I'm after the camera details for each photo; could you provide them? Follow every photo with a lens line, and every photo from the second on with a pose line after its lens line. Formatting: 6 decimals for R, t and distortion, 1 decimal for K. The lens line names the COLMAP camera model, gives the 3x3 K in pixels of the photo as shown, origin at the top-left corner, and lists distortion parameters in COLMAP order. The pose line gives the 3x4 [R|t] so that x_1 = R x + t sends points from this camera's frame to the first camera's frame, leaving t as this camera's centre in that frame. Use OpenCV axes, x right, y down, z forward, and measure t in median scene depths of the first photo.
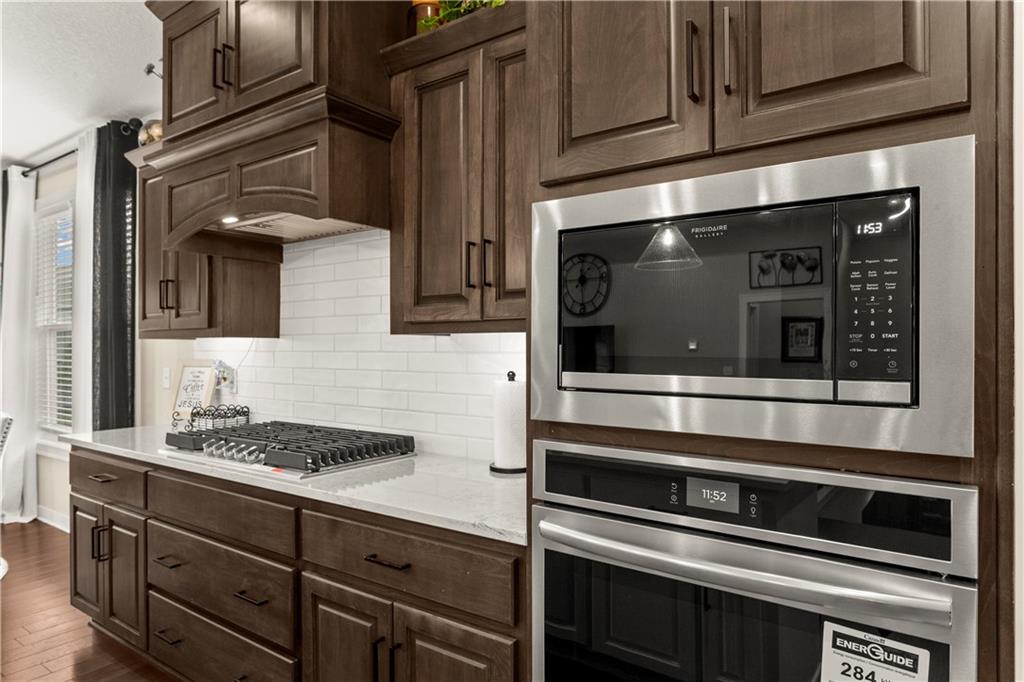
lens RADIAL K [[633.5, 0, 505.1], [0, 633.5, 346.0], [0, 0, 1]] dist [0.003049, -0.001341]
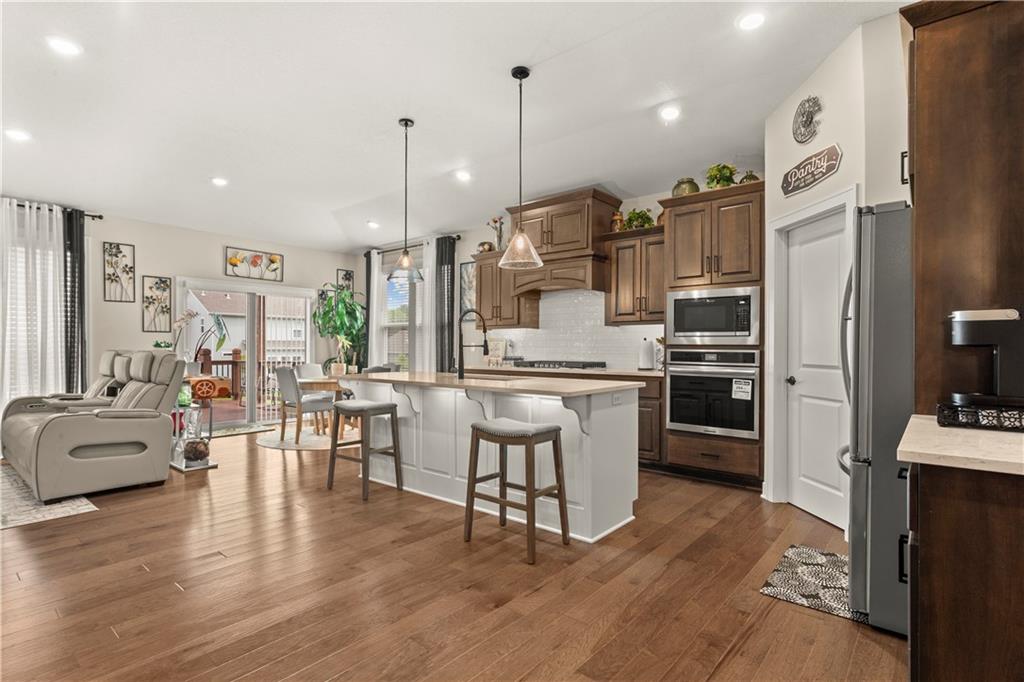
lens RADIAL K [[495.0, 0, 512.0], [0, 495.0, 345.5], [0, 0, 1]] dist [-0.001044, 0.005775]
pose [[0.996579, 0.001196, -0.082640, -0.496402], [-0.000890, 0.999993, 0.003736, 0.079285], [0.082644, -0.003650, 0.996572, -1.640178]]
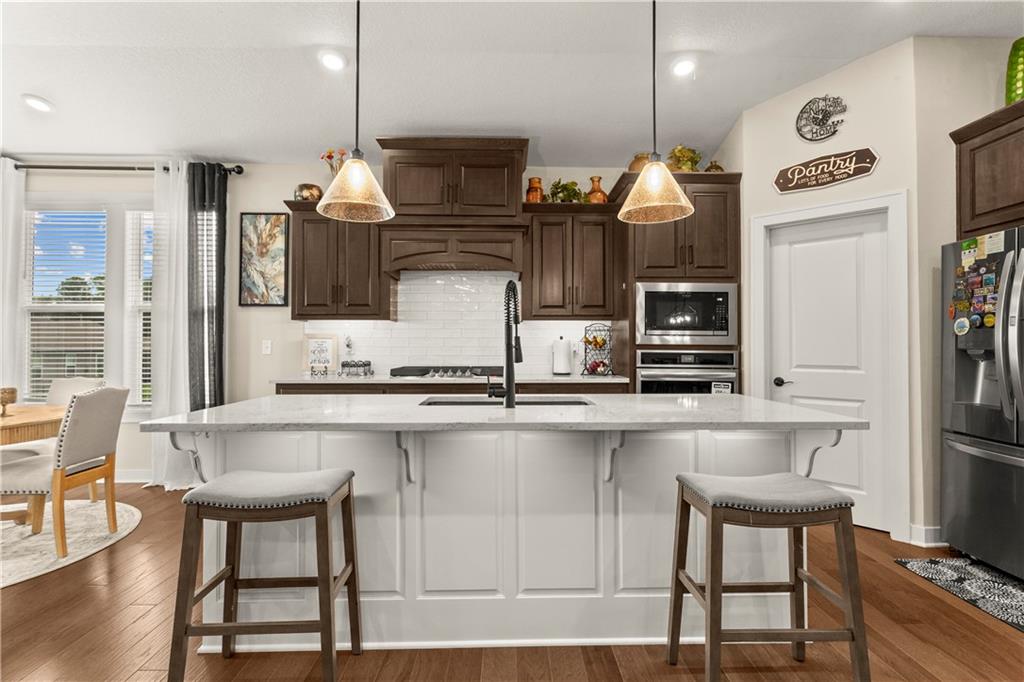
lens RADIAL K [[495.0, 0, 535.7], [0, 495.0, 338.0], [0, 0, 1]] dist [-0.001044, 0.005775]
pose [[0.810838, 0.009462, 0.585195, -1.415873], [-0.003977, 0.999935, -0.010657, 0.079504], [-0.585258, 0.006313, 0.810823, -0.632907]]
